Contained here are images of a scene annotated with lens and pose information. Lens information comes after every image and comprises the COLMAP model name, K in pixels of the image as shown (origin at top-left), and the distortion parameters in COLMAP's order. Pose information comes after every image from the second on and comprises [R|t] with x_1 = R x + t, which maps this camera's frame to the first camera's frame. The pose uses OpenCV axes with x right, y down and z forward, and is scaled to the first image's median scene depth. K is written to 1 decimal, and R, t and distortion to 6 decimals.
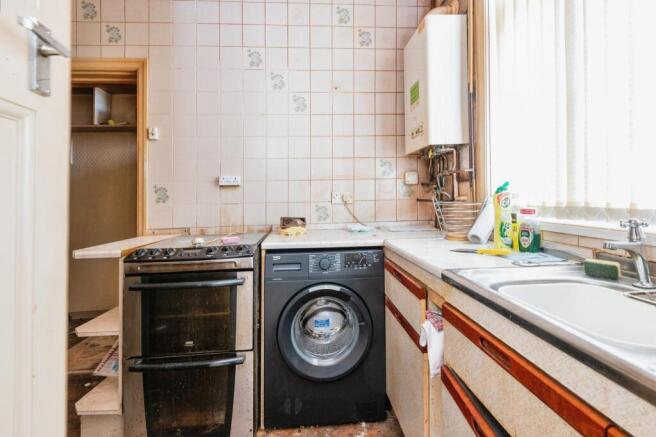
lens RADIAL K [[291.8, 0, 327.8], [0, 291.8, 194.8], [0, 0, 1]] dist [-0.000338, -0.000049]
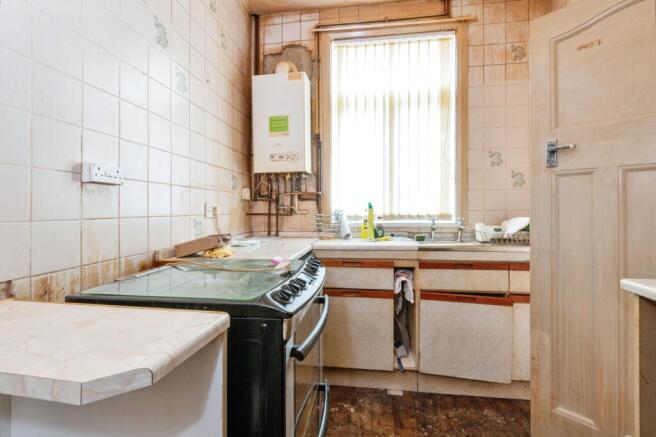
lens RADIAL K [[296.4, 0, 328.0], [0, 296.4, 218.5], [0, 0, 1]] dist [-0.000208, -0.000012]
pose [[0.197114, -0.008909, 0.980340, -0.799557], [-0.006579, 0.999924, 0.010409, 0.022954], [-0.980359, -0.008502, 0.197040, 0.520560]]
